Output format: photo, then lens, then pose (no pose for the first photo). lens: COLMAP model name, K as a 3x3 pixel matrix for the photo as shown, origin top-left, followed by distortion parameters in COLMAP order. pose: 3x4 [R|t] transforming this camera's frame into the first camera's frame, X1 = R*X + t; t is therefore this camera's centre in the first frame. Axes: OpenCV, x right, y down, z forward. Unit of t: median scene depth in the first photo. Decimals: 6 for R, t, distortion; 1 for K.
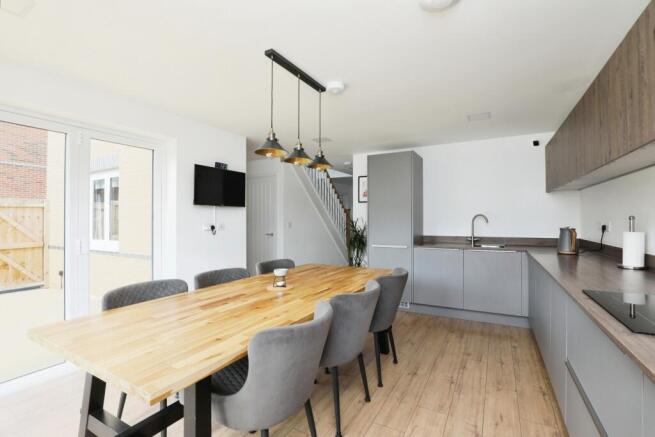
lens RADIAL K [[299.4, 0, 327.5], [0, 299.4, 218.5], [0, 0, 1]] dist [-0.000223, 0.000020]
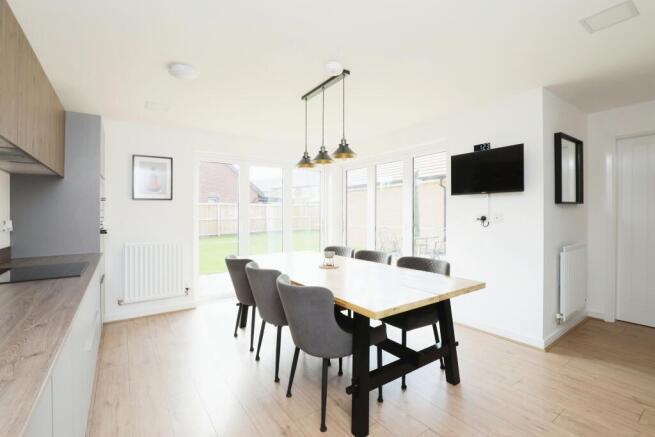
lens RADIAL K [[299.4, 0, 327.5], [0, 299.4, 218.5], [0, 0, 1]] dist [-0.000223, 0.000020]
pose [[-0.440663, 0.025655, -0.897306, 0.652272], [0.006492, 0.999656, 0.025393, 0.003792], [0.897649, 0.005365, -0.440678, 1.059287]]
